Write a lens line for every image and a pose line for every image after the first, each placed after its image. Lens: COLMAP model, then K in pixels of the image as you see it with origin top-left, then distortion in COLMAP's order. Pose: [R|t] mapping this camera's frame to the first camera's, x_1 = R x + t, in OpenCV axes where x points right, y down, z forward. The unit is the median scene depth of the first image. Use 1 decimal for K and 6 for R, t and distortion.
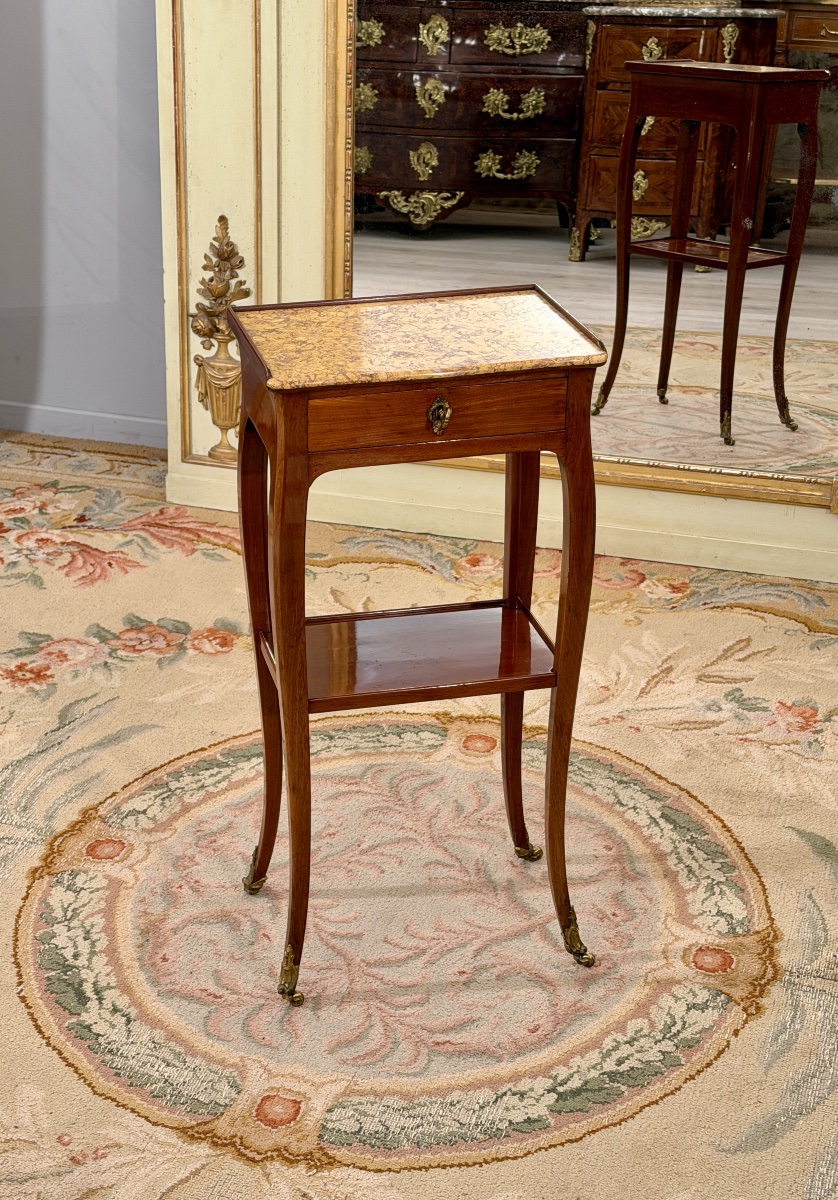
lens RADIAL K [[1996.4, 0, 374.7], [0, 1996.4, 624.6], [0, 0, 1]] dist [0.219205, 0.000000]
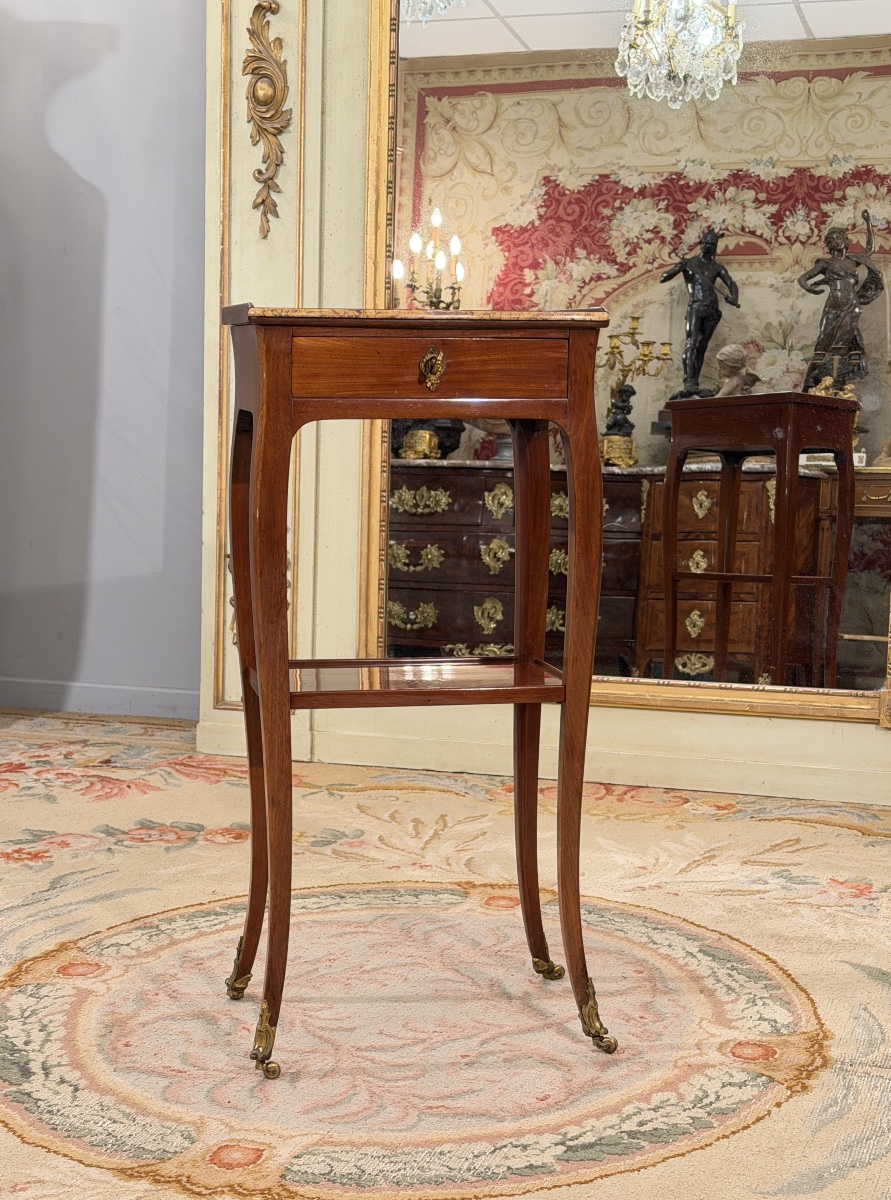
lens RADIAL K [[1921.4, 0, 428.9], [0, 1921.4, 667.7], [0, 0, 1]] dist [0.182893, 0.000000]
pose [[0.999671, 0.009150, -0.023981, 0.044853], [-0.015728, 0.956710, -0.290619, 0.247791], [0.020284, 0.290901, 0.956538, 0.142320]]
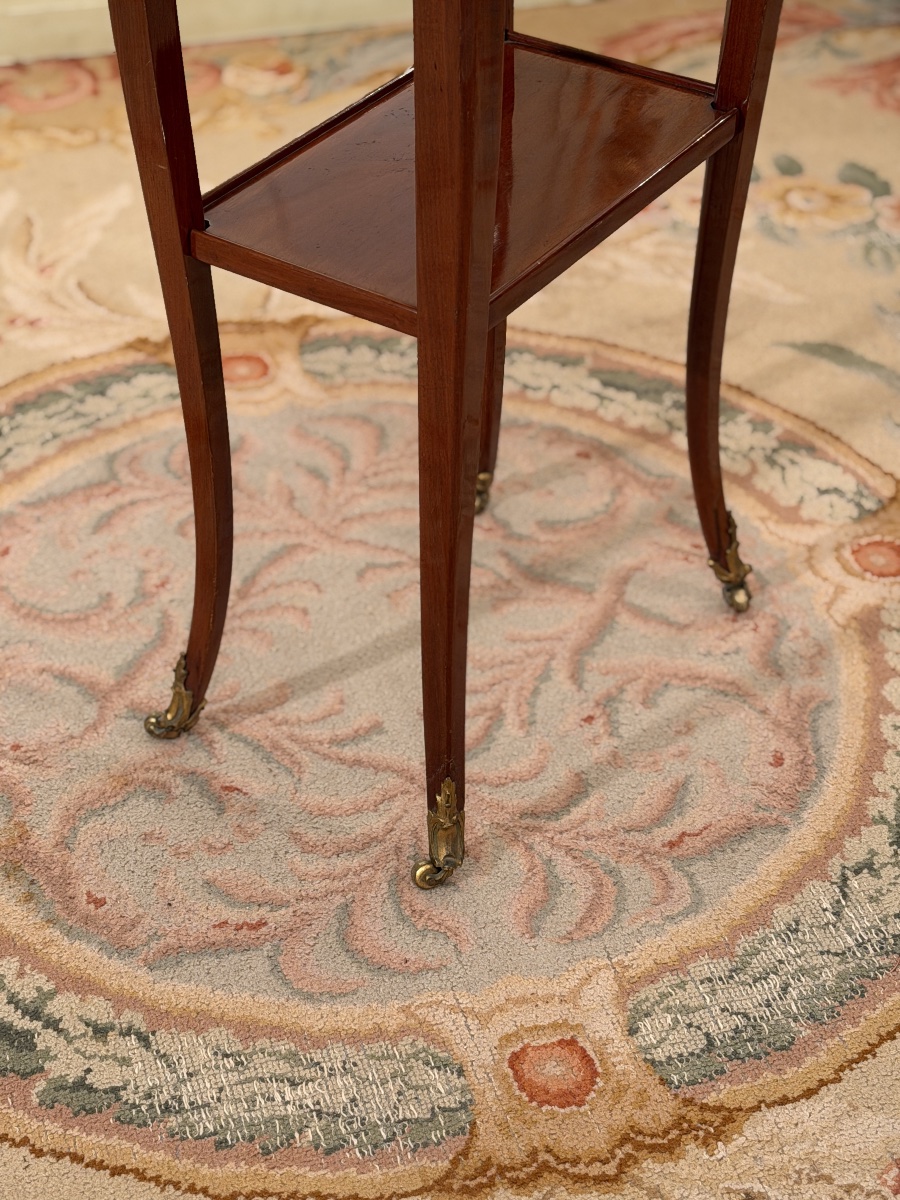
lens RADIAL K [[2277.2, 0, 447.8], [0, 2277.2, 604.5], [0, 0, 1]] dist [0.145188, 0.000000]
pose [[0.815698, -0.326702, 0.477391, -0.277597], [0.246332, 0.942862, 0.224349, -0.011940], [-0.523409, -0.065405, 0.849568, 0.458849]]
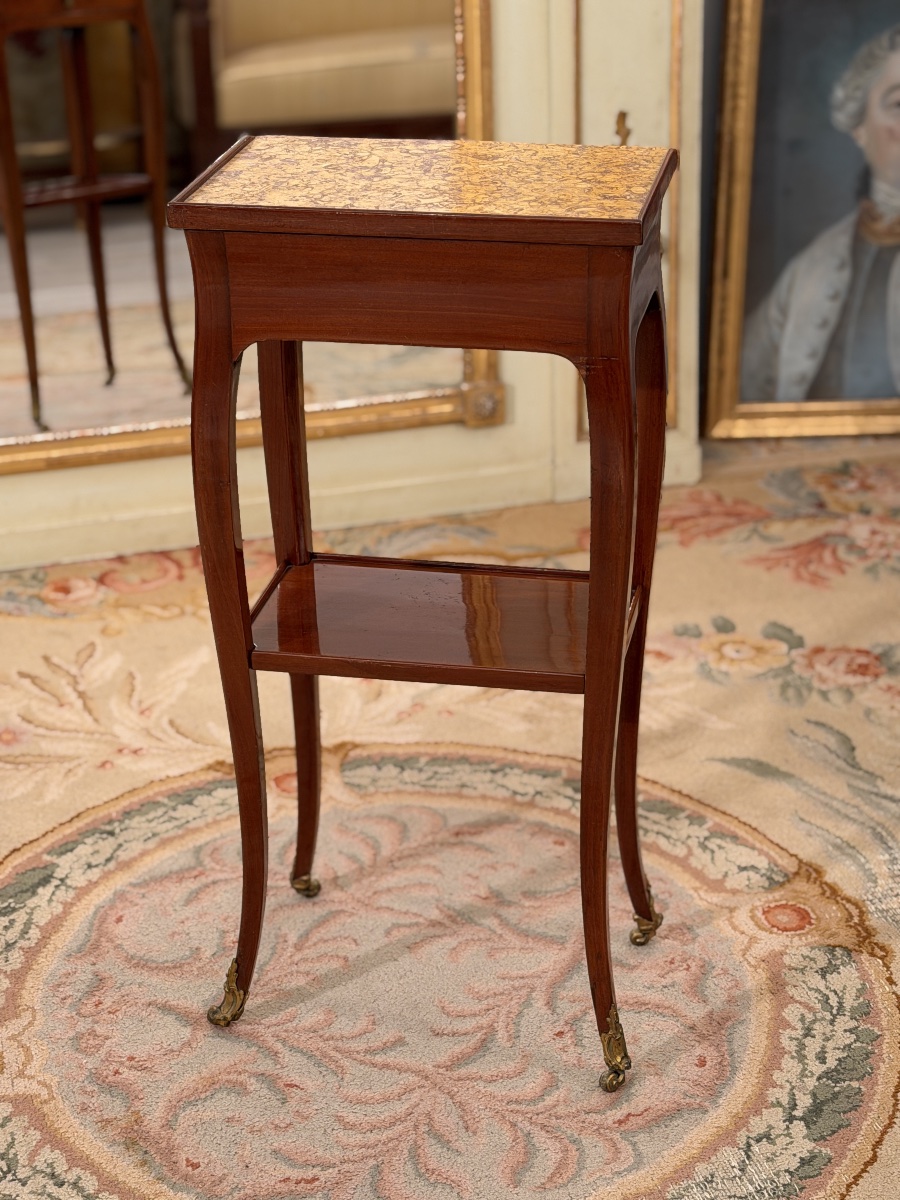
lens RADIAL K [[2277.2, 0, 437.2], [0, 2277.2, 608.6], [0, 0, 1]] dist [0.145188, 0.000000]
pose [[0.821976, -0.238131, 0.517349, -0.388770], [0.260957, 0.964899, 0.029519, -0.018181], [-0.506218, 0.110742, 0.855265, 0.260446]]
